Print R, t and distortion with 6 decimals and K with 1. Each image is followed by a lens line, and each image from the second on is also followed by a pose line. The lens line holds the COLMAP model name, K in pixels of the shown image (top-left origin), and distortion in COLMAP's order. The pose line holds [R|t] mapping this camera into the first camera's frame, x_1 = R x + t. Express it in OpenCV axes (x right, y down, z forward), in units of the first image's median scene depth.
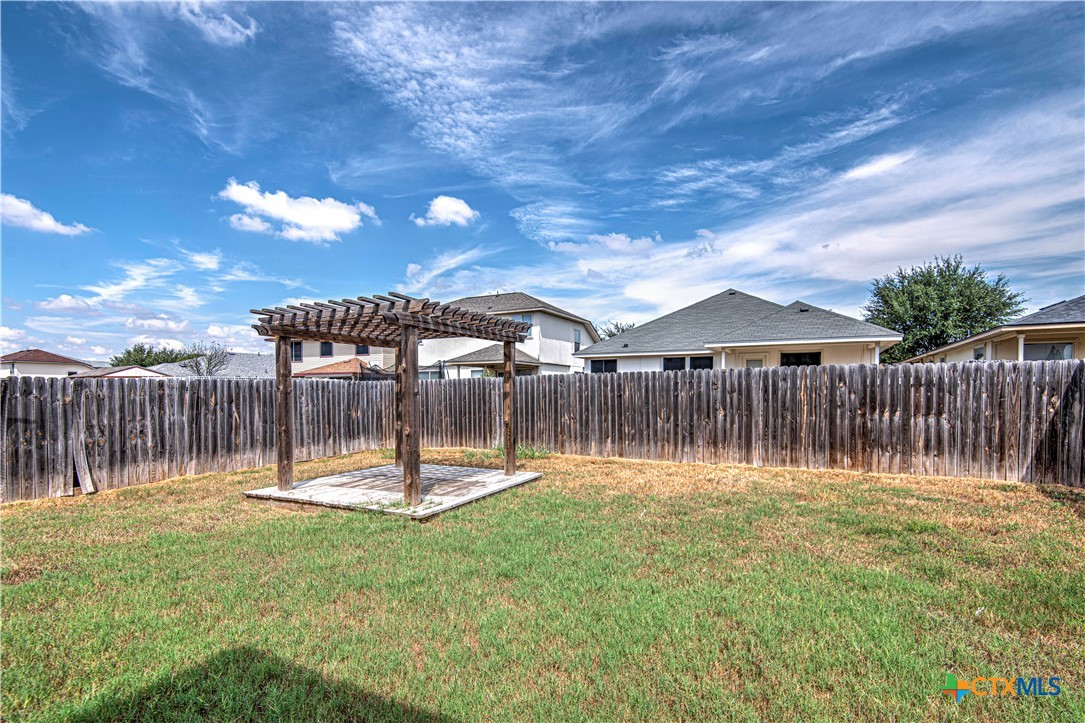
lens RADIAL K [[509.6, 0, 516.8], [0, 509.6, 407.4], [0, 0, 1]] dist [-0.001035, -0.001387]
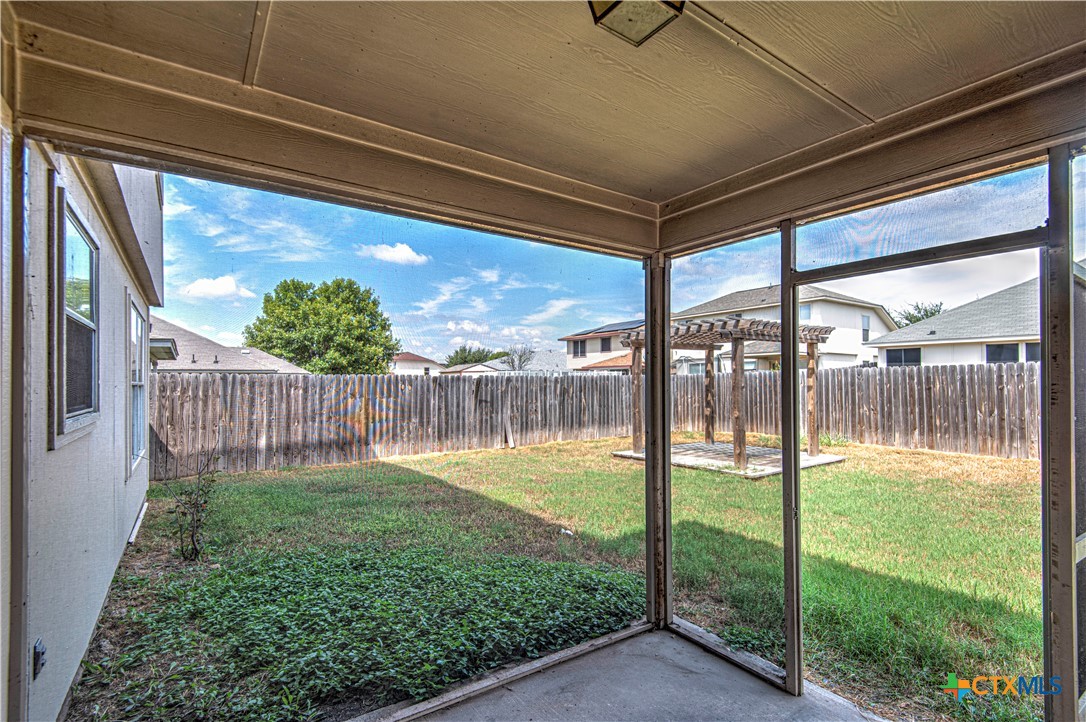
lens RADIAL K [[493.2, 0, 524.0], [0, 493.2, 372.6], [0, 0, 1]] dist [0.044345, -0.032877]
pose [[0.893195, -0.008213, -0.449594, -0.078354], [-0.013724, 0.998869, -0.045513, 0.001968], [0.449459, 0.046822, 0.892073, -0.287851]]
